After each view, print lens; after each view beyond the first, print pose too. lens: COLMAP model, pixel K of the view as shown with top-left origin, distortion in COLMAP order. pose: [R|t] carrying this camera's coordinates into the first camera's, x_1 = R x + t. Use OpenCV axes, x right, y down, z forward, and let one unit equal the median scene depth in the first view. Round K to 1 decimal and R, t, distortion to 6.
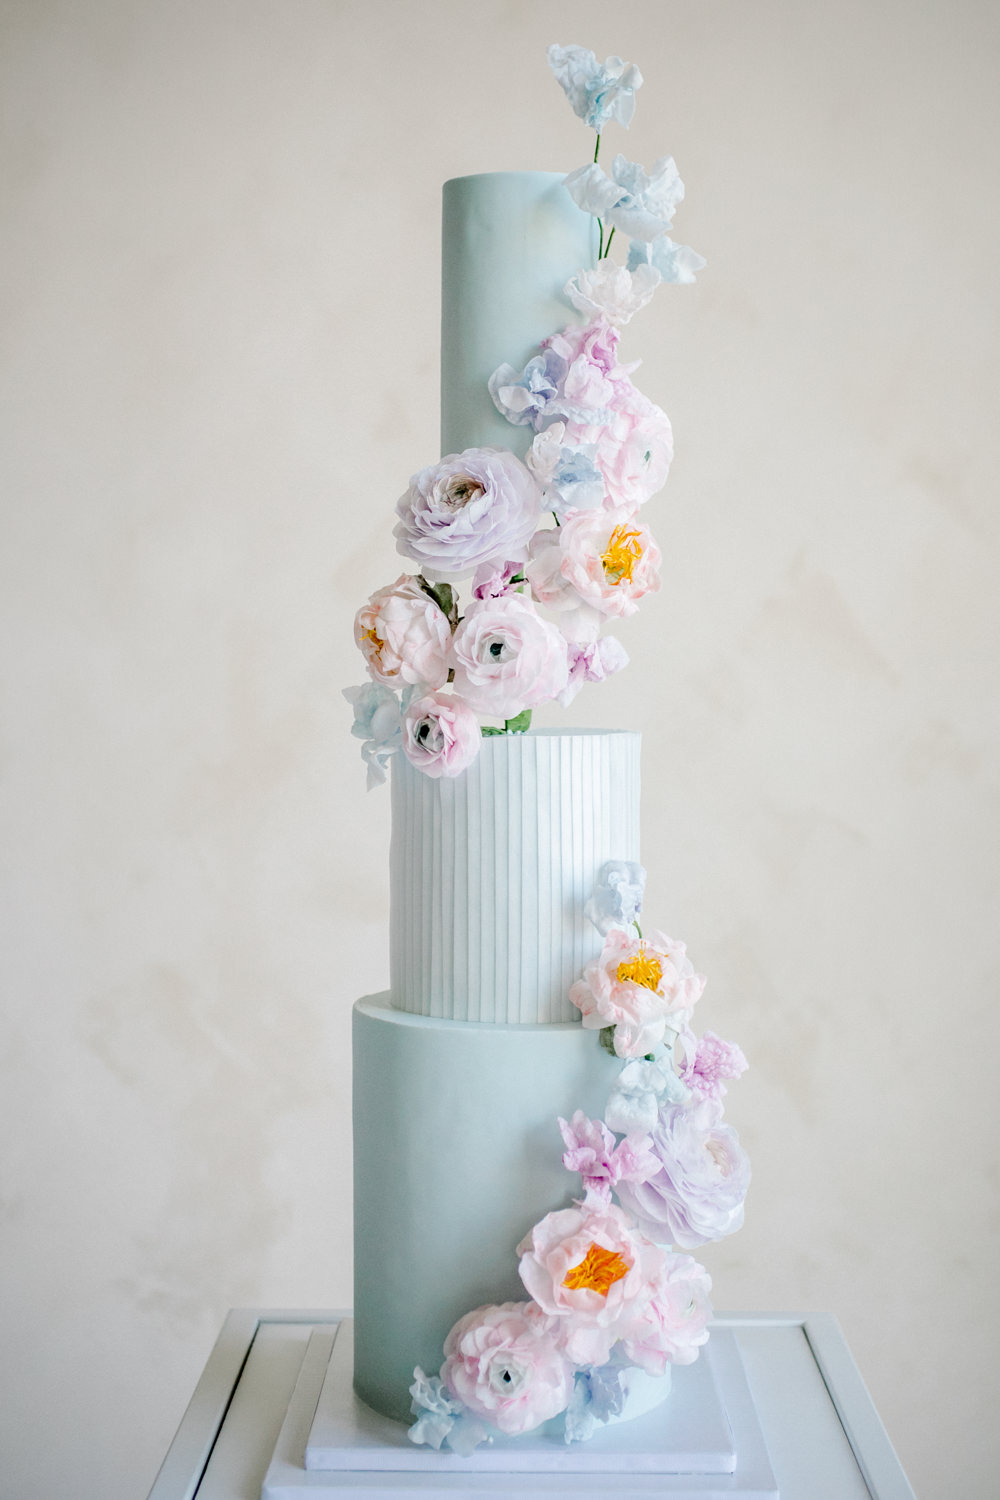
lens RADIAL K [[2096.9, 0, 463.1], [0, 2096.9, 725.9], [0, 0, 1]] dist [-0.009239, -0.000813]
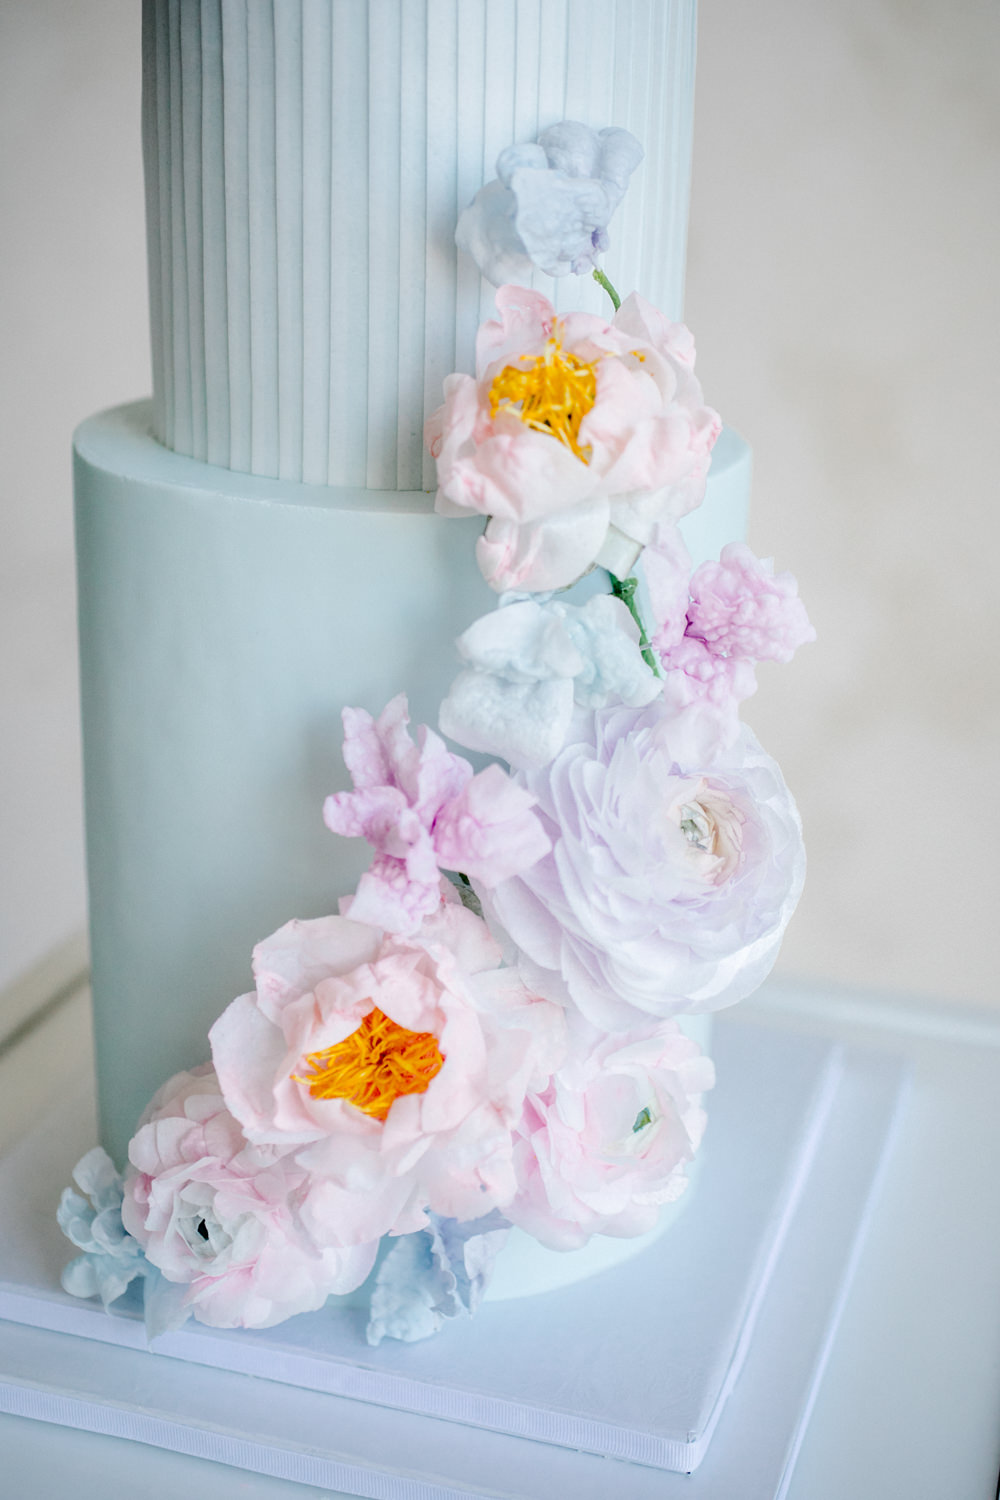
lens RADIAL K [[2096.9, 0, 463.1], [0, 2096.9, 725.9], [0, 0, 1]] dist [-0.009239, -0.000813]
pose [[0.958722, 0.113151, -0.260863, 0.182319], [-0.032850, 0.955347, 0.293655, 0.059154], [0.282442, -0.272964, 0.919629, 0.594189]]
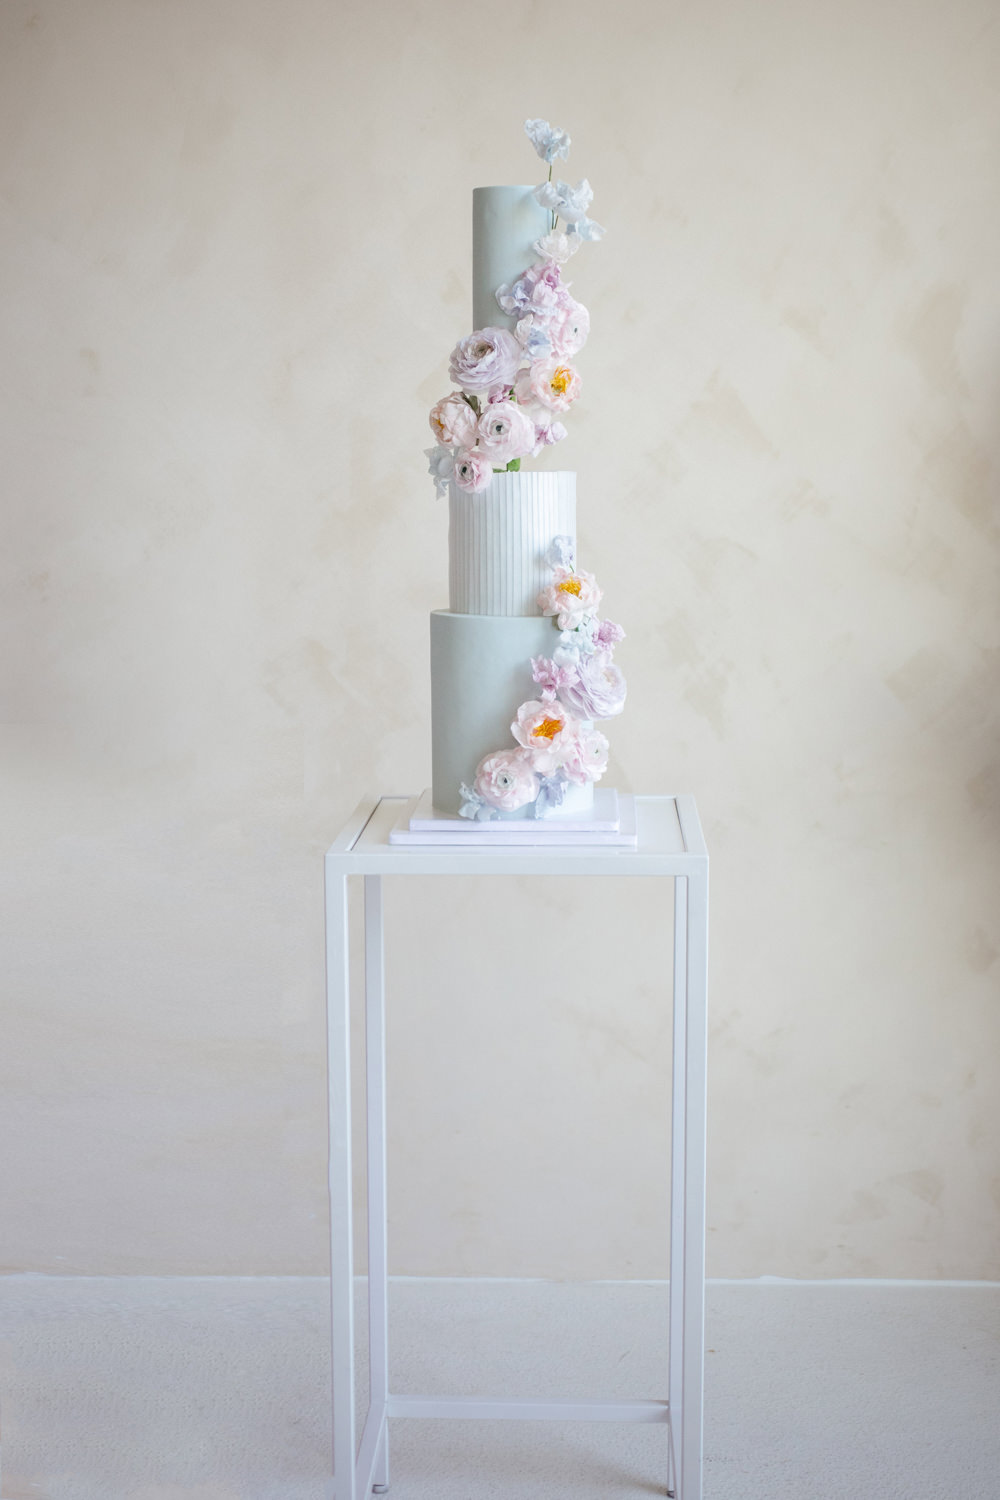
lens RADIAL K [[2096.9, 0, 463.1], [0, 2096.9, 725.9], [0, 0, 1]] dist [-0.009239, -0.000813]
pose [[0.999256, -0.003130, -0.038447, 0.057473], [0.006590, 0.995901, 0.090207, 0.066362], [0.038007, -0.090394, 0.995181, -1.038713]]
